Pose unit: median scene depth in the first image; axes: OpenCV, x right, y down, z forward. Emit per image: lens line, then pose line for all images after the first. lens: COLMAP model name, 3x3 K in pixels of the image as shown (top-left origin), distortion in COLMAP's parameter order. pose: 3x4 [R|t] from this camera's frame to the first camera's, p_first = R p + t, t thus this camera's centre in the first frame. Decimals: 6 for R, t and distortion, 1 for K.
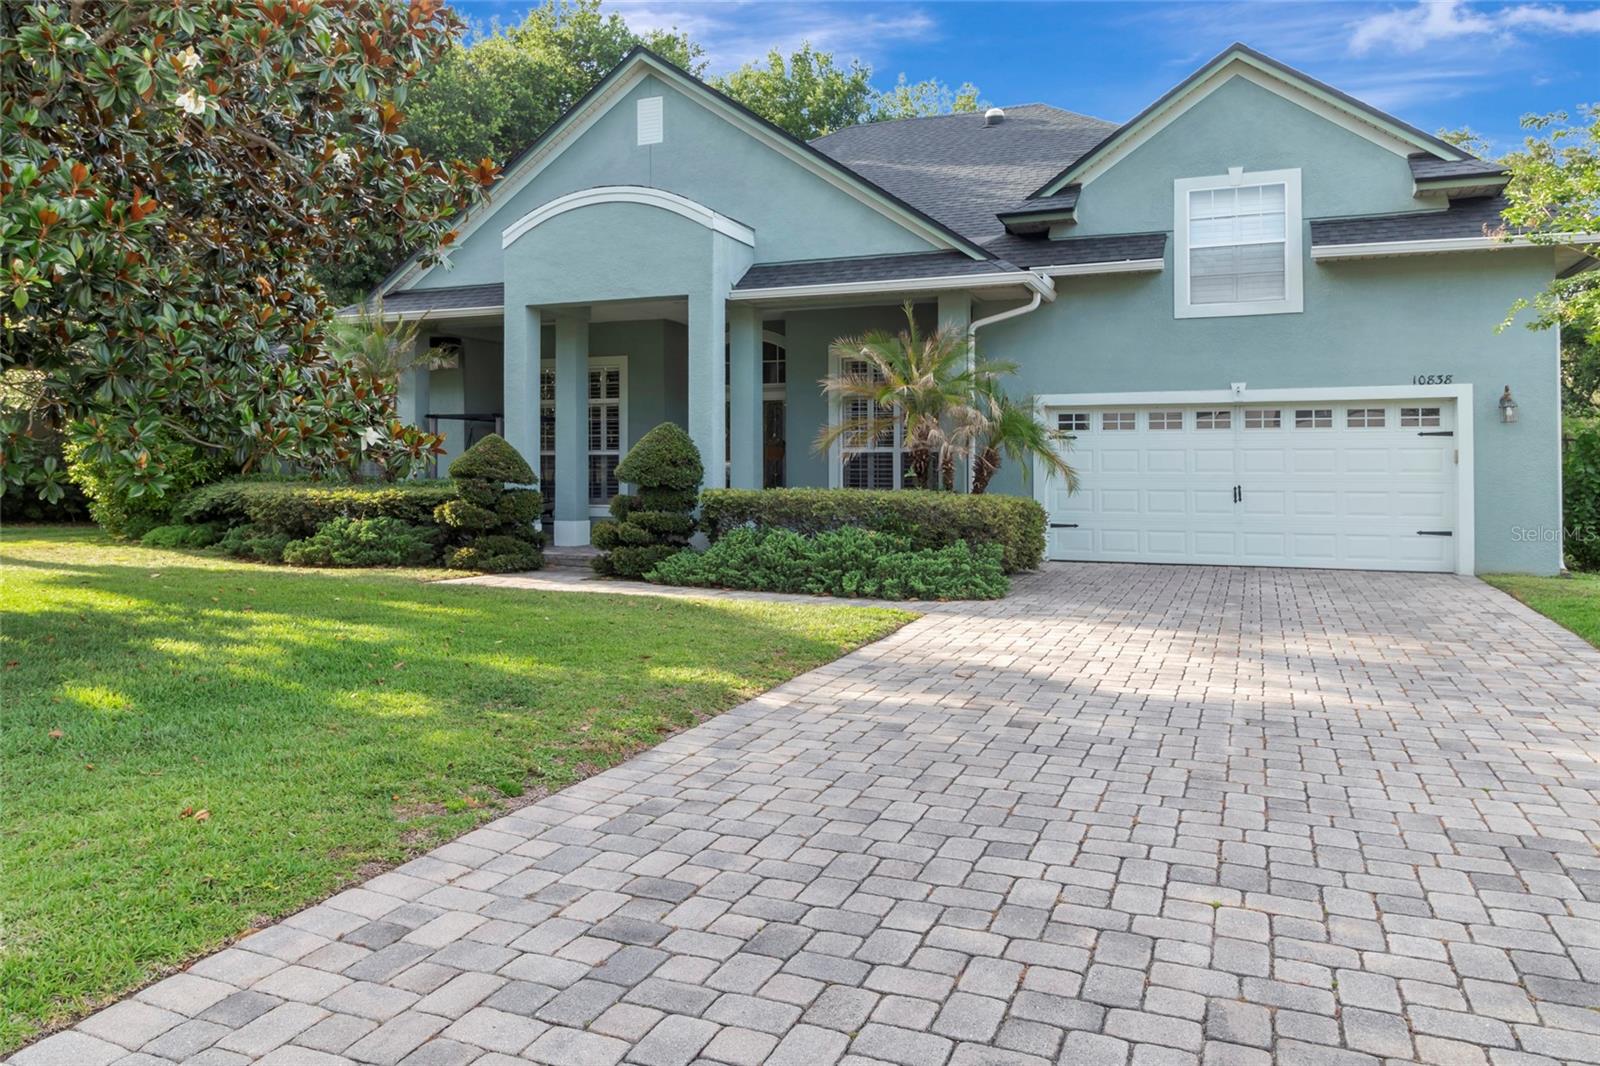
lens RADIAL K [[1048.6, 0, 800.0], [0, 1048.6, 533.0], [0, 0, 1]] dist [-0.031547, -0.000760]
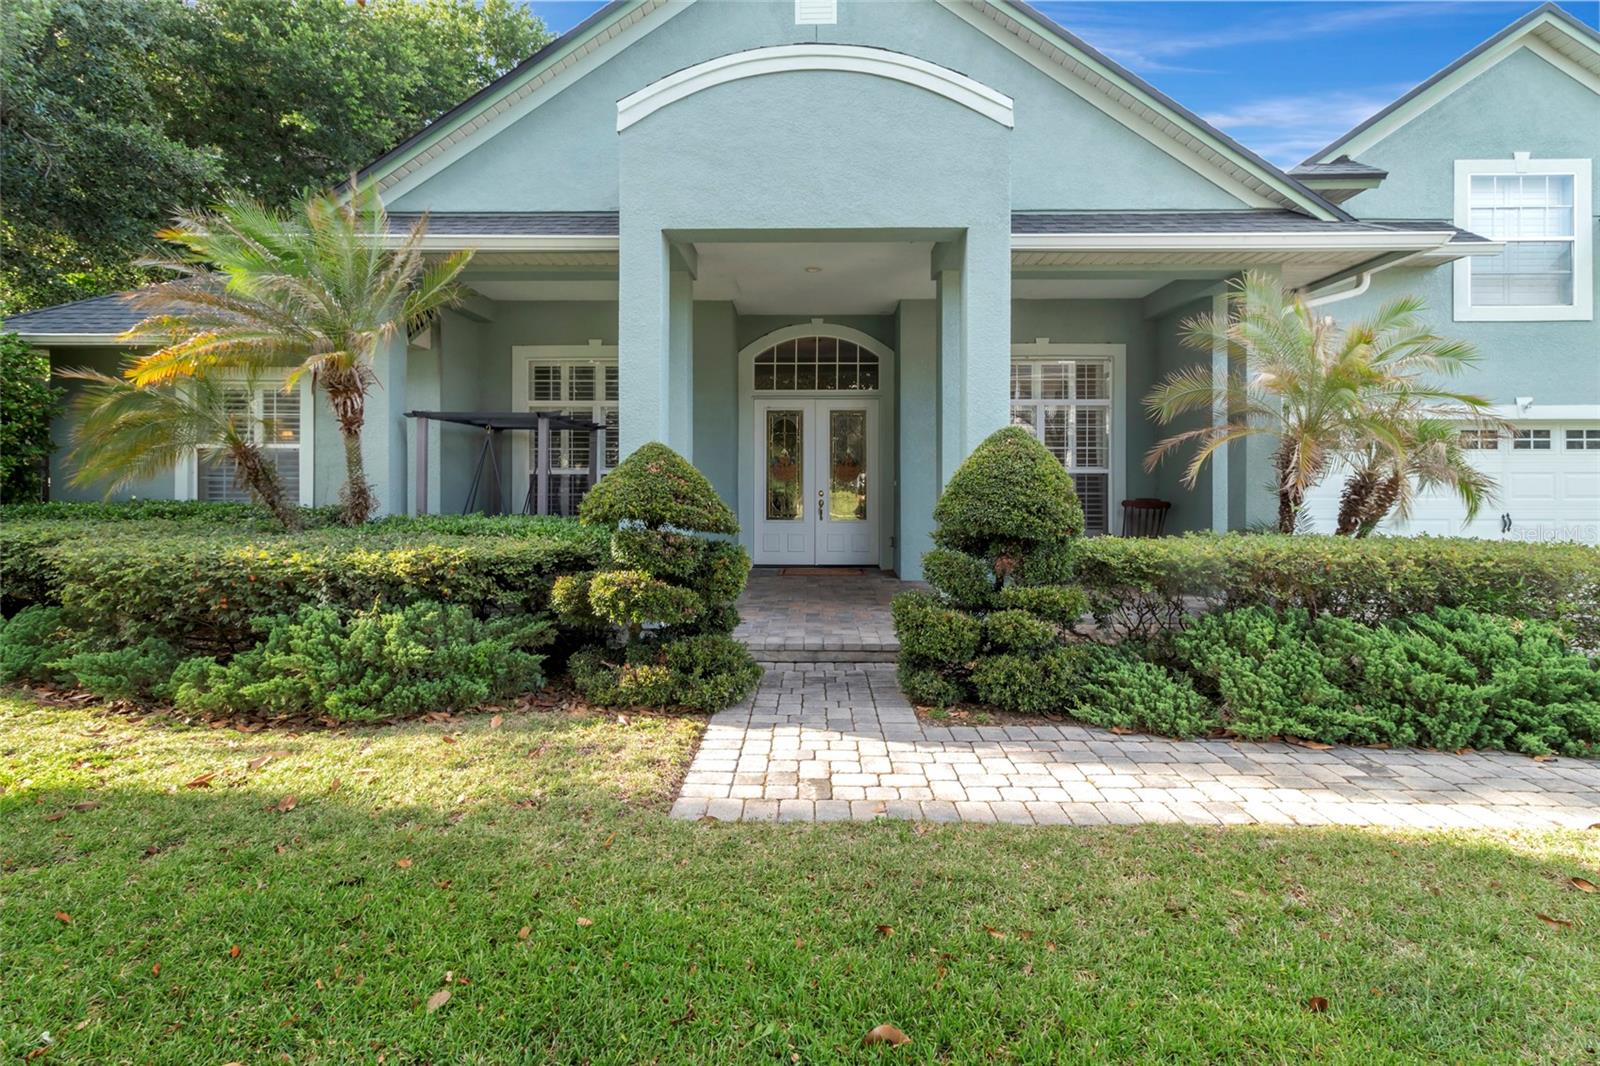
lens RADIAL K [[741.3, 0, 793.6], [0, 741.3, 497.6], [0, 0, 1]] dist [-0.004979, -0.000652]
pose [[0.937514, -0.009305, 0.347822, -0.359607], [0.020817, 0.999352, -0.029375, -0.052138], [-0.347324, 0.034780, 0.937100, 0.611555]]
